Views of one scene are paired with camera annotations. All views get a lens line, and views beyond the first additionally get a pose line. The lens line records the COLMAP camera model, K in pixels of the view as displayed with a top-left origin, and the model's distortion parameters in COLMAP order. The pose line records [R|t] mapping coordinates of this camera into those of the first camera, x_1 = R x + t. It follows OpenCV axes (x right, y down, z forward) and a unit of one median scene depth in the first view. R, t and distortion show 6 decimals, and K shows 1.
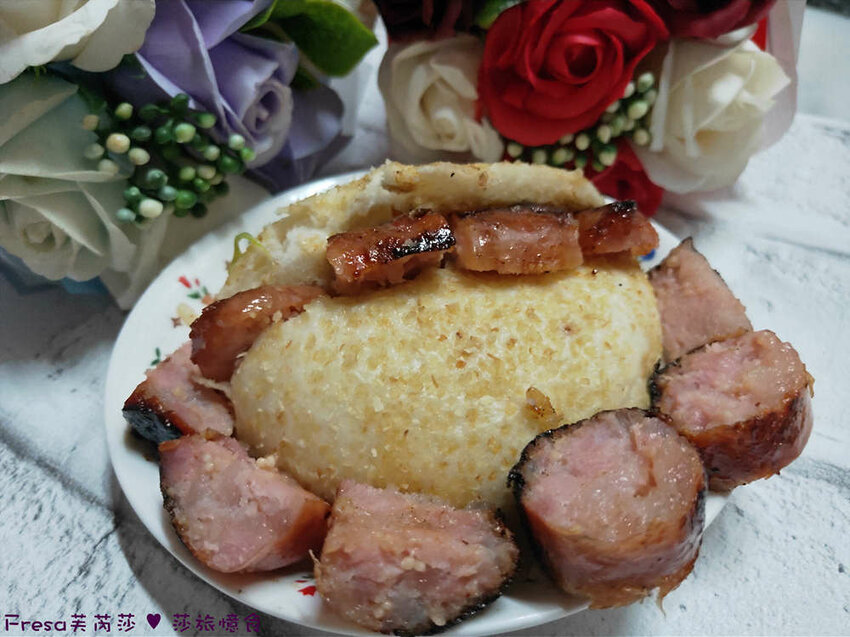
lens RADIAL K [[699.6, 0, 424.7], [0, 699.6, 322.8], [0, 0, 1]] dist [-0.018289, -0.012033]
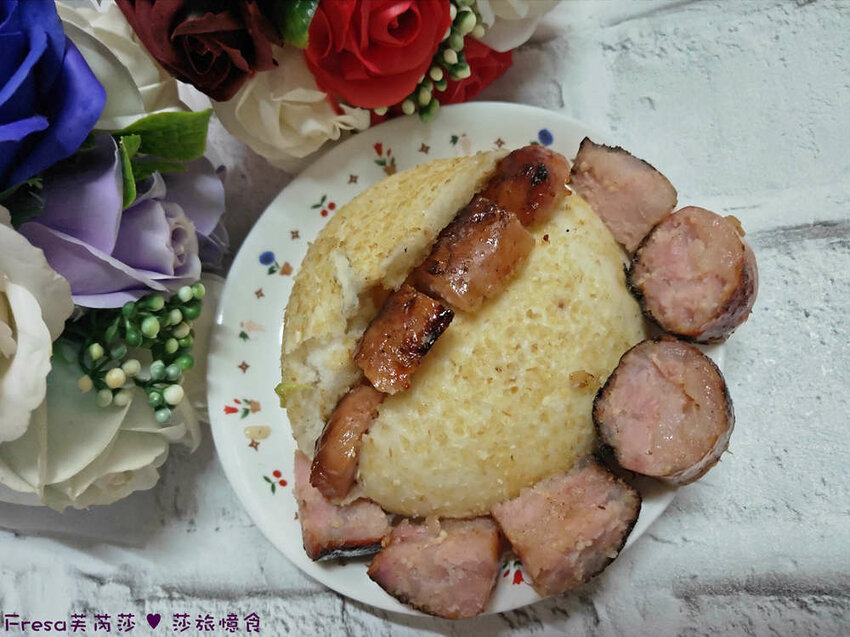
lens RADIAL K [[699.6, 0, 424.7], [0, 699.6, 322.8], [0, 0, 1]] dist [-0.018289, -0.012033]
pose [[0.802504, -0.596547, -0.010923, 0.006648], [0.551528, 0.734711, 0.394989, -0.554027], [-0.227604, -0.323004, 0.918621, -0.081189]]
